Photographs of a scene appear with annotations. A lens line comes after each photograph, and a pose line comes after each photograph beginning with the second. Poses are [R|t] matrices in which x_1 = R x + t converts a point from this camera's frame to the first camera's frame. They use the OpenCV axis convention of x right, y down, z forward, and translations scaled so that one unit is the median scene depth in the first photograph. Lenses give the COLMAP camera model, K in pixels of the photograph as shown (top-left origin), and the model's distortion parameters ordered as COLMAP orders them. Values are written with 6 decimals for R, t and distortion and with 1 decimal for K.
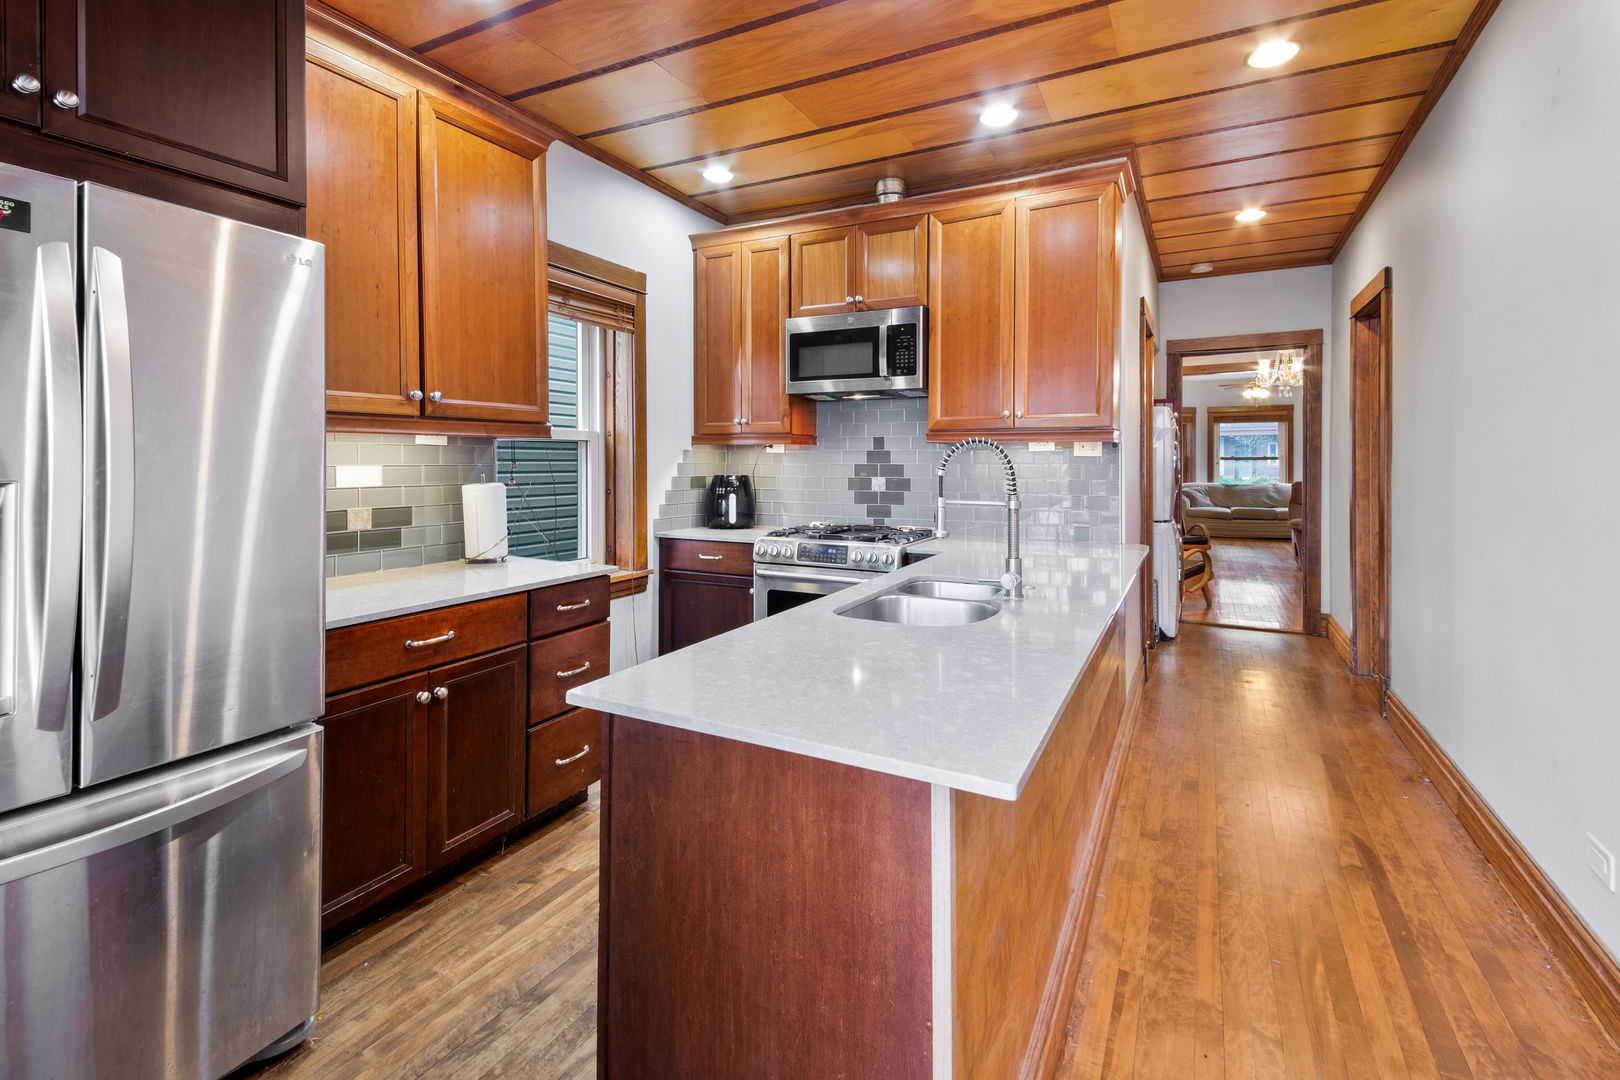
lens RADIAL K [[753.0, 0, 844.3], [0, 753.0, 468.5], [0, 0, 1]] dist [0.030941, -0.004478]
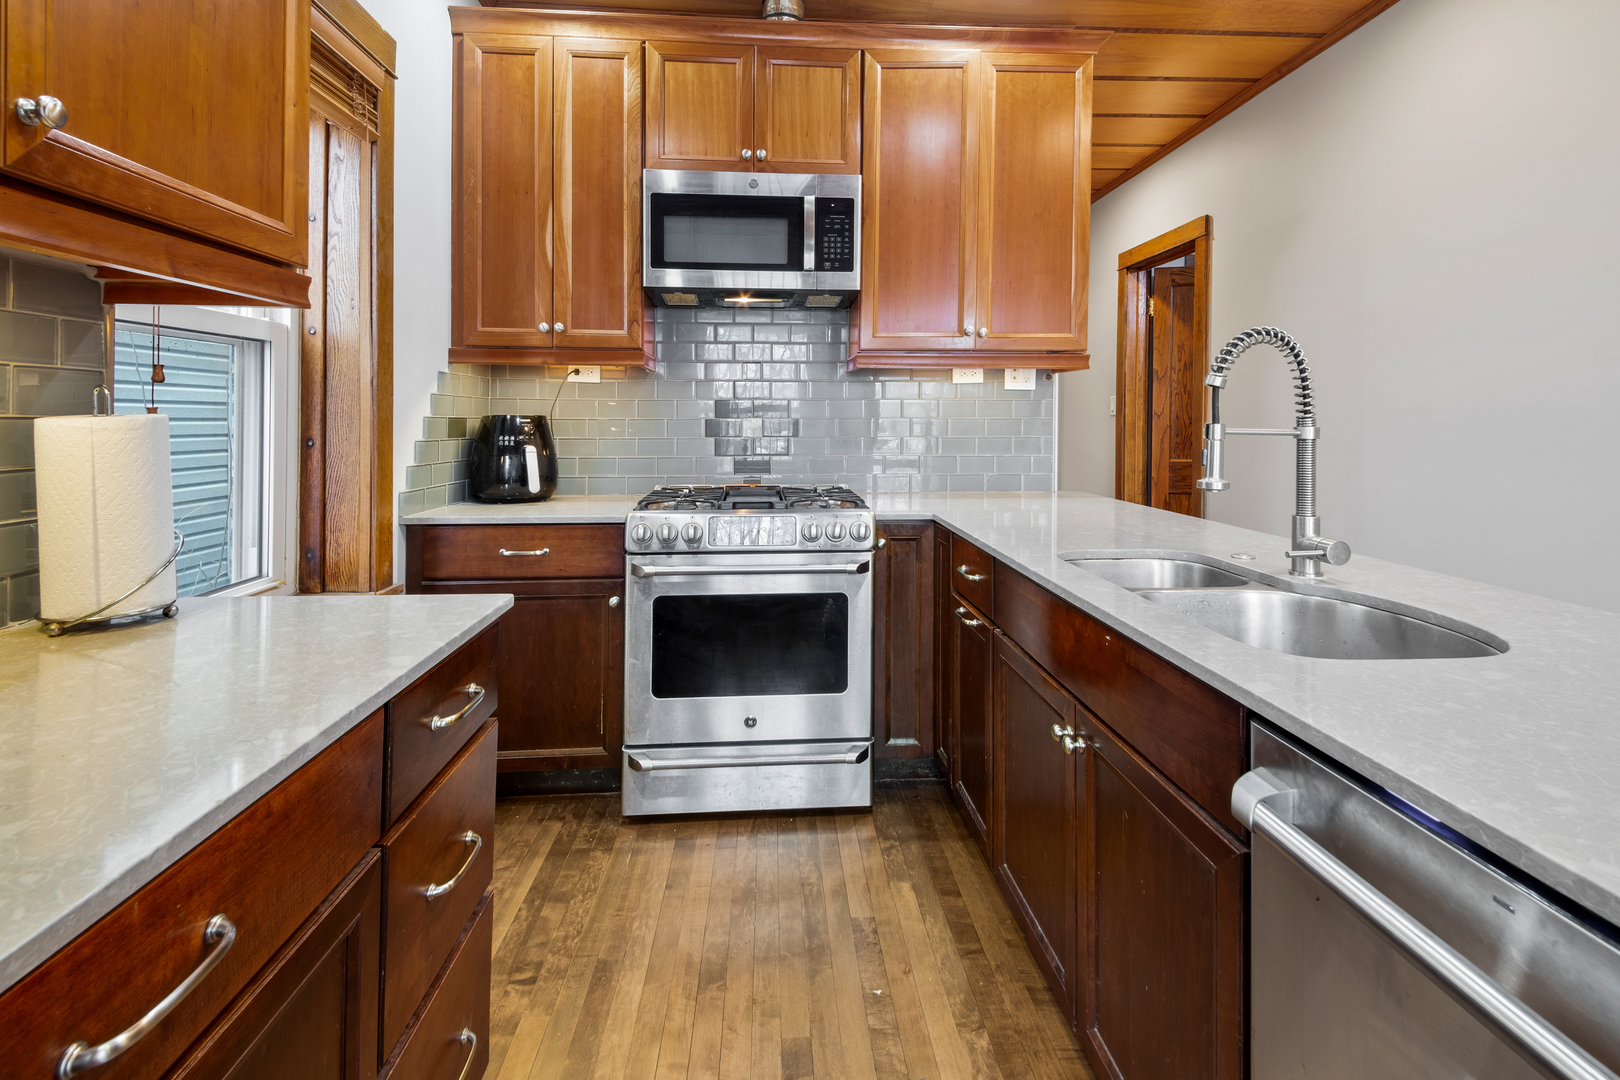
lens RADIAL K [[753.0, 0, 822.0], [0, 753.0, 428.9], [0, 0, 1]] dist [0.030941, -0.004478]
pose [[0.859712, -0.006809, 0.510734, -0.285736], [0.005994, 0.999977, 0.003243, 0.021722], [-0.510745, 0.000273, 0.859732, 0.383557]]
